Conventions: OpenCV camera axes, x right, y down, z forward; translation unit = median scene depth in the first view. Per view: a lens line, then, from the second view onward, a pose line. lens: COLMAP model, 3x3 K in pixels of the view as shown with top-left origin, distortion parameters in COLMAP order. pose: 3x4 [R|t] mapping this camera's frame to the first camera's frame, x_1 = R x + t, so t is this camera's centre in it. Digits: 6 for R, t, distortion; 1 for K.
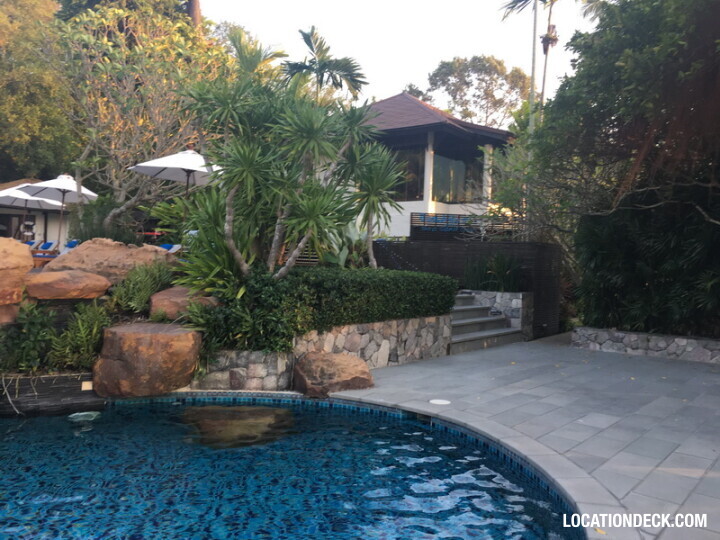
lens RADIAL K [[611.9, 0, 360.0], [0, 611.9, 270.0], [0, 0, 1]] dist [0.042355, -0.008069]
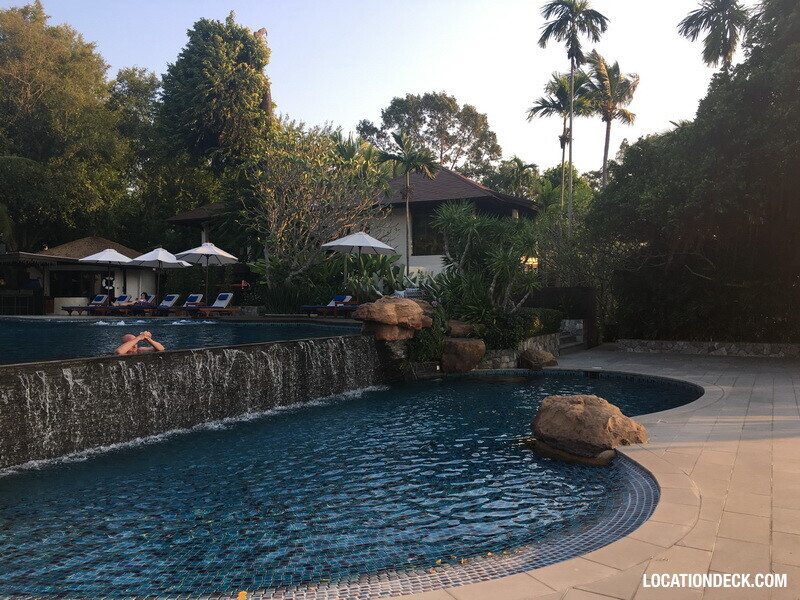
lens RADIAL K [[688.3, 0, 397.5], [0, 688.3, 282.4], [0, 0, 1]] dist [0.016032, 0.008059]
pose [[0.984487, -0.029024, 0.173042, -0.673413], [0.035781, 0.998709, -0.036062, -0.015163], [-0.171772, 0.041694, 0.984254, -0.886916]]
